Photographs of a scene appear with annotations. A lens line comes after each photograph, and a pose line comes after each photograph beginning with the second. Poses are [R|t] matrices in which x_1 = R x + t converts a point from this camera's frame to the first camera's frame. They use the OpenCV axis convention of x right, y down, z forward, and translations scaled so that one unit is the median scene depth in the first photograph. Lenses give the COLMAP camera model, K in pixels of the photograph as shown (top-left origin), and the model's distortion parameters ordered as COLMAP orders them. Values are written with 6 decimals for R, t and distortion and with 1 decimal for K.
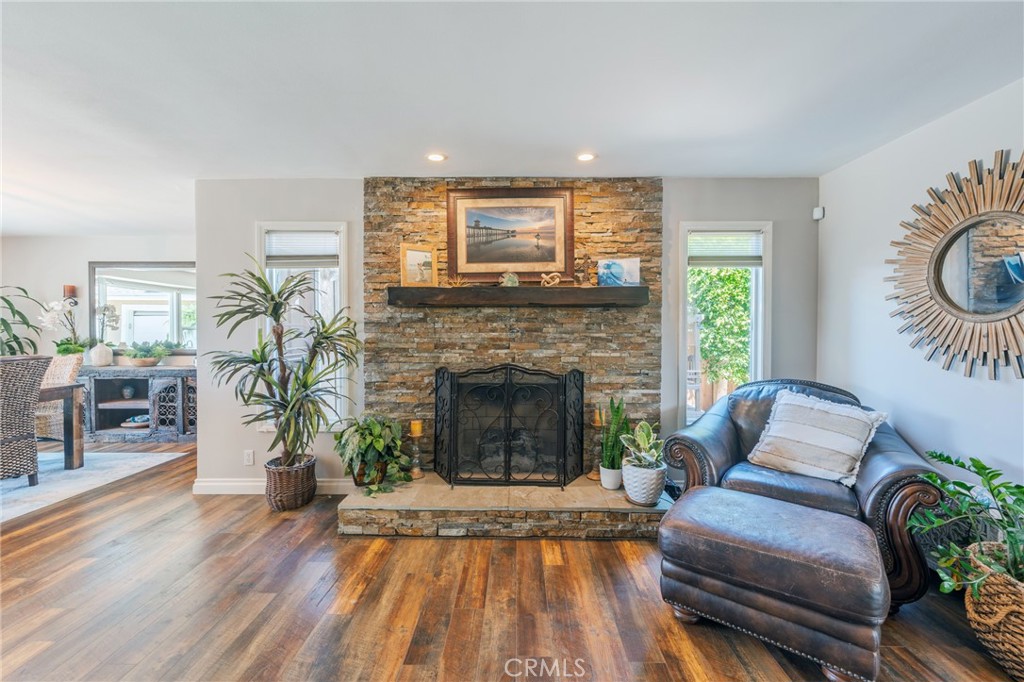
lens RADIAL K [[412.5, 0, 512.4], [0, 412.5, 333.9], [0, 0, 1]] dist [-0.002024, 0.000006]
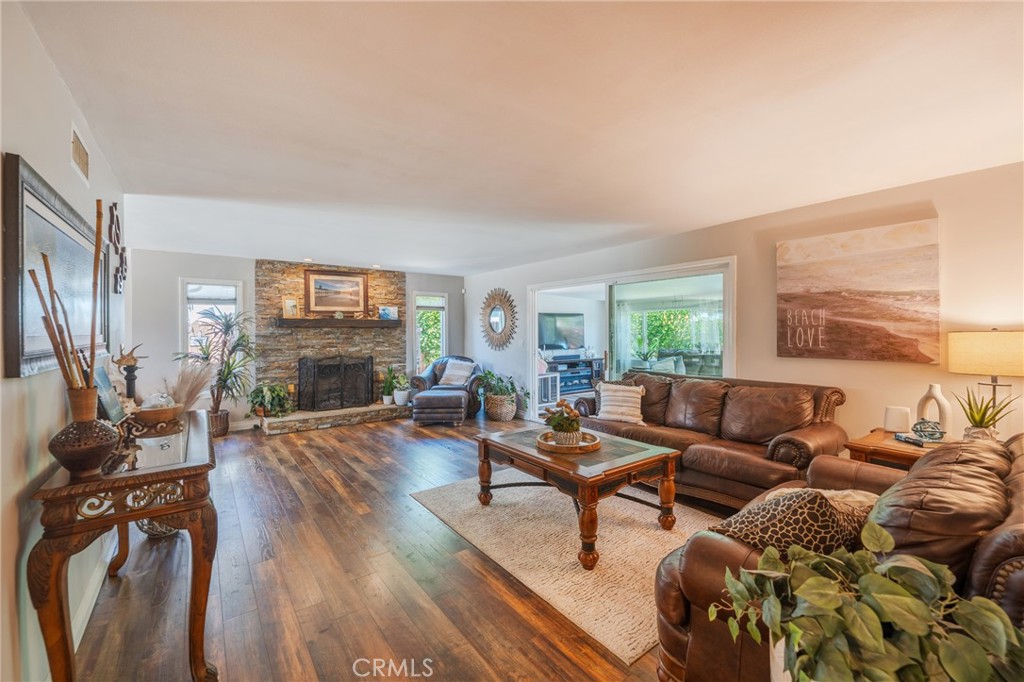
lens RADIAL K [[412.5, 0, 512.3], [0, 412.5, 334.5], [0, 0, 1]] dist [-0.002024, 0.000006]
pose [[0.790658, -0.009480, 0.612184, -0.589369], [0.015860, 0.999862, -0.005001, -0.005111], [-0.612052, 0.013663, 0.790699, -1.205540]]
